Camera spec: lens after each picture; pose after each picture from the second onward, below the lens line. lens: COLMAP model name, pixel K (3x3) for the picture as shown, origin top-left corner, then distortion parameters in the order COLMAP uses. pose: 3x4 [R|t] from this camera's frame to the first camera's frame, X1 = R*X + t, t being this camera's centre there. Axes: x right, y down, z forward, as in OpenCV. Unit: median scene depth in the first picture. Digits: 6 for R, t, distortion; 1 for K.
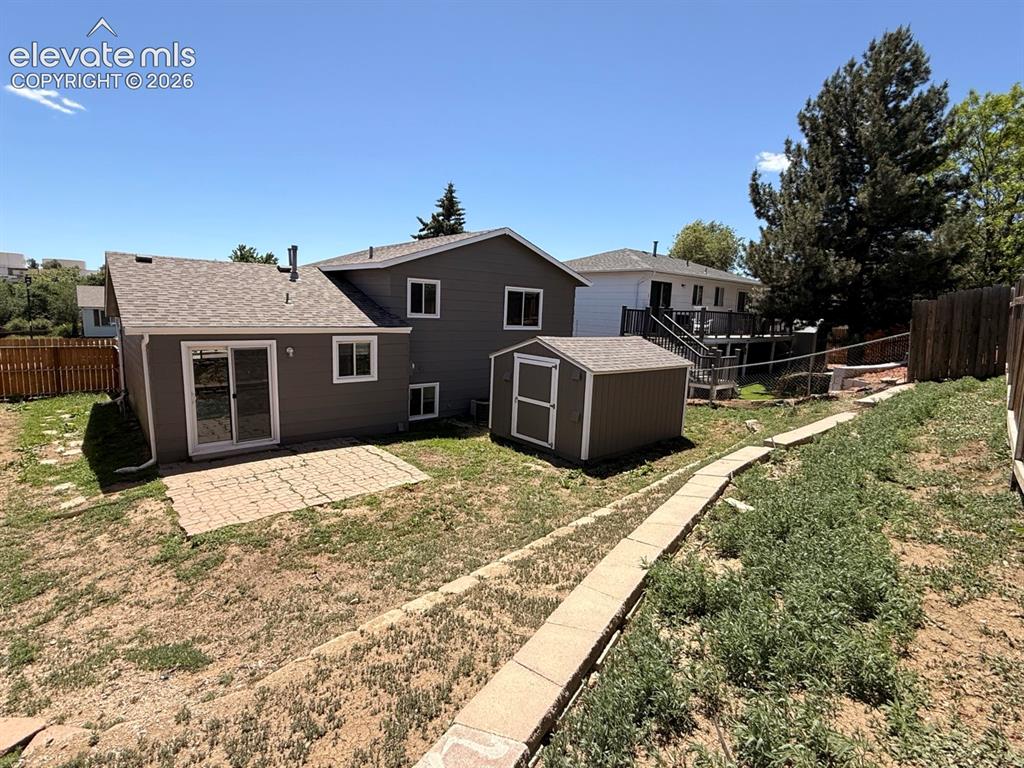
lens RADIAL K [[474.7, 0, 512.0], [0, 474.7, 384.0], [0, 0, 1]] dist [-0.029980, 0.000025]
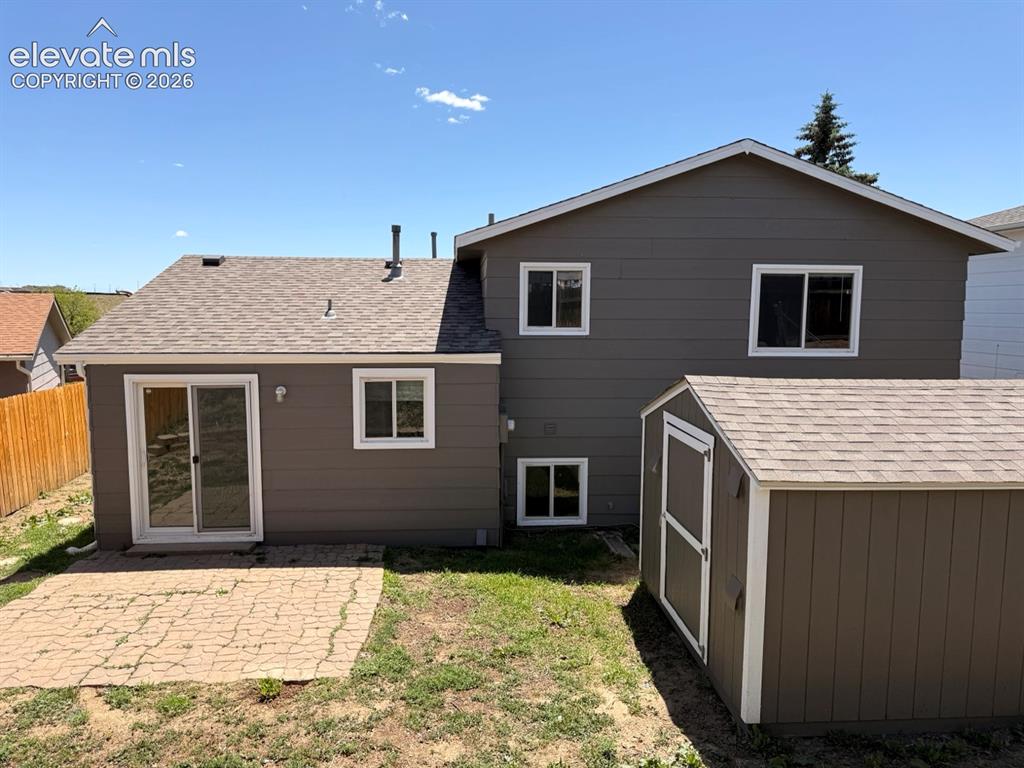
lens RADIAL K [[717.4, 0, 511.0], [0, 717.4, 359.0], [0, 0, 1]] dist [0.007698, -0.009074]
pose [[0.800077, 0.007124, -0.599855, 0.315677], [-0.066051, 0.994896, -0.076282, -0.058242], [0.596250, 0.100653, 0.796464, 0.405952]]
